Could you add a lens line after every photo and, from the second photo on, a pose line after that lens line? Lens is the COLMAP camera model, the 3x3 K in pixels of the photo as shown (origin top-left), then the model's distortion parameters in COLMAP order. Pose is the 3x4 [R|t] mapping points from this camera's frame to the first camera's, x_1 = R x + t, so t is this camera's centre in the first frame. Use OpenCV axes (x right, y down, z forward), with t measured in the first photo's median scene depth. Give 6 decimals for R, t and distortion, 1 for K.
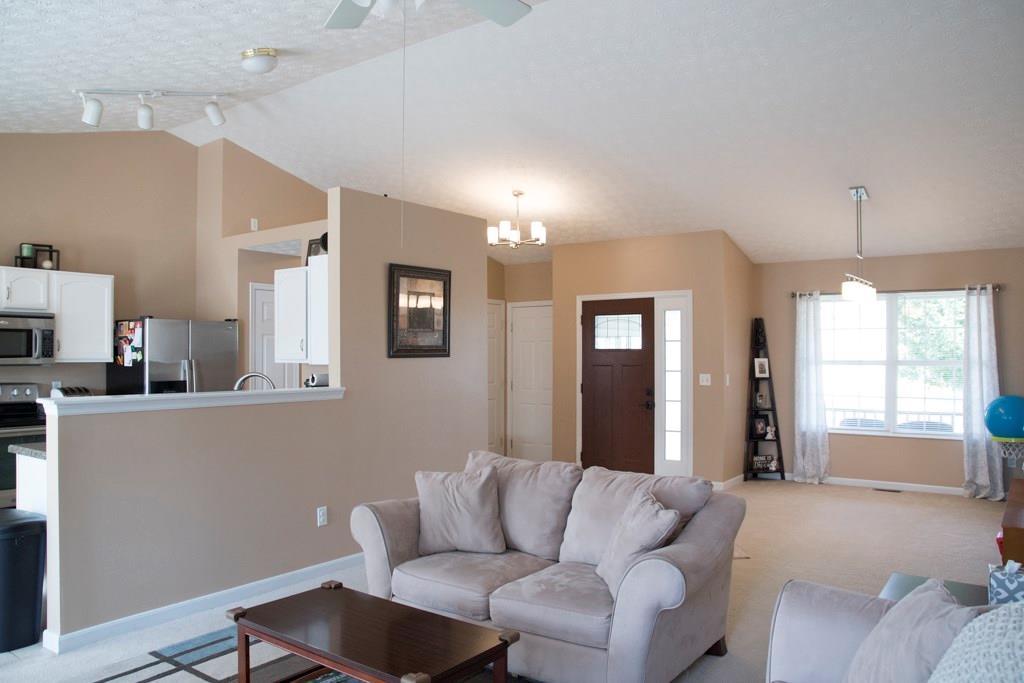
lens RADIAL K [[759.0, 0, 512.0], [0, 759.0, 341.5], [0, 0, 1]] dist [-0.147968, 0.114440]
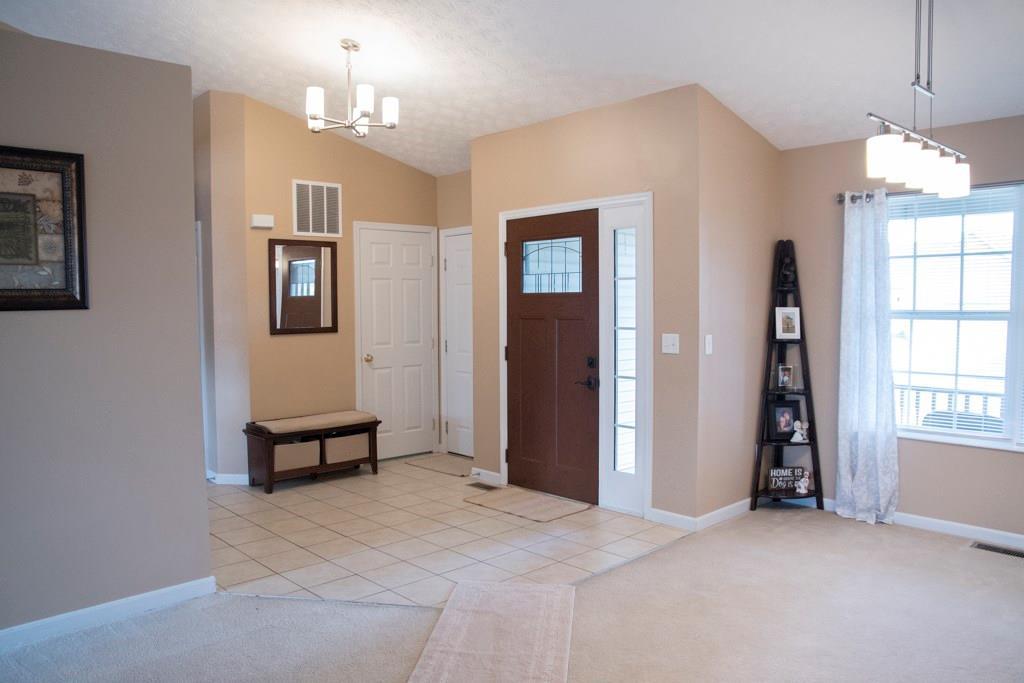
lens RADIAL K [[759.0, 0, 512.0], [0, 759.0, 341.5], [0, 0, 1]] dist [-0.147968, 0.114440]
pose [[0.981043, 0.003361, -0.193762, 0.235348], [0.009733, 0.997733, 0.066589, 0.007965], [0.193547, -0.067212, 0.978786, 0.374720]]
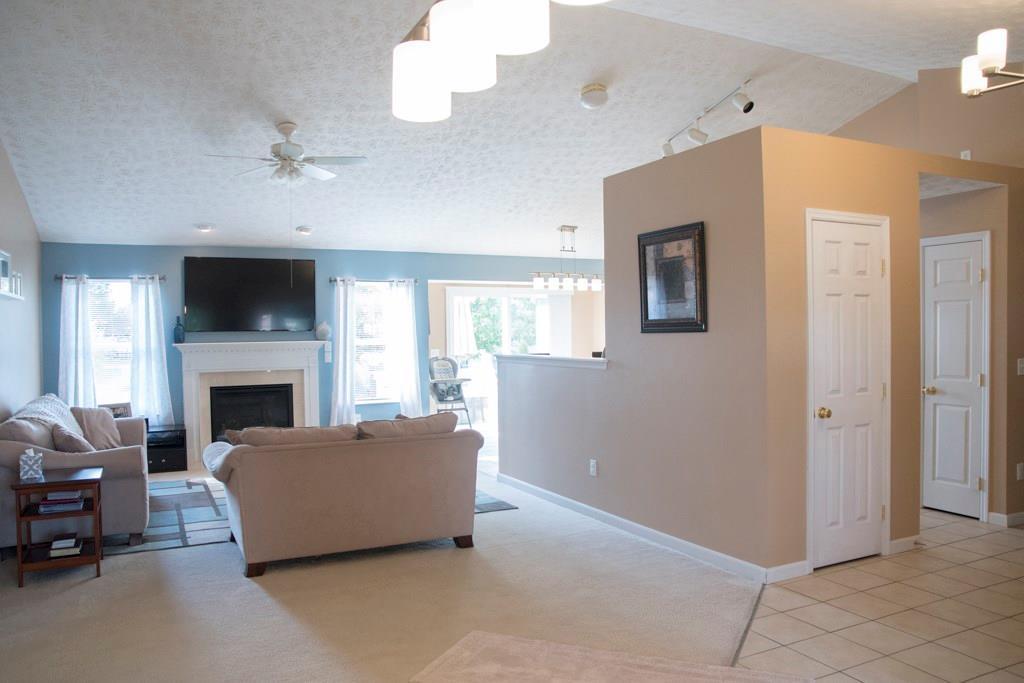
lens RADIAL K [[759.0, 0, 512.0], [0, 759.0, 341.5], [0, 0, 1]] dist [-0.147968, 0.114440]
pose [[-0.473113, 0.019898, -0.880777, 0.491078], [0.024260, 0.999660, 0.009552, 0.012630], [0.880668, -0.016849, -0.473435, 0.842790]]
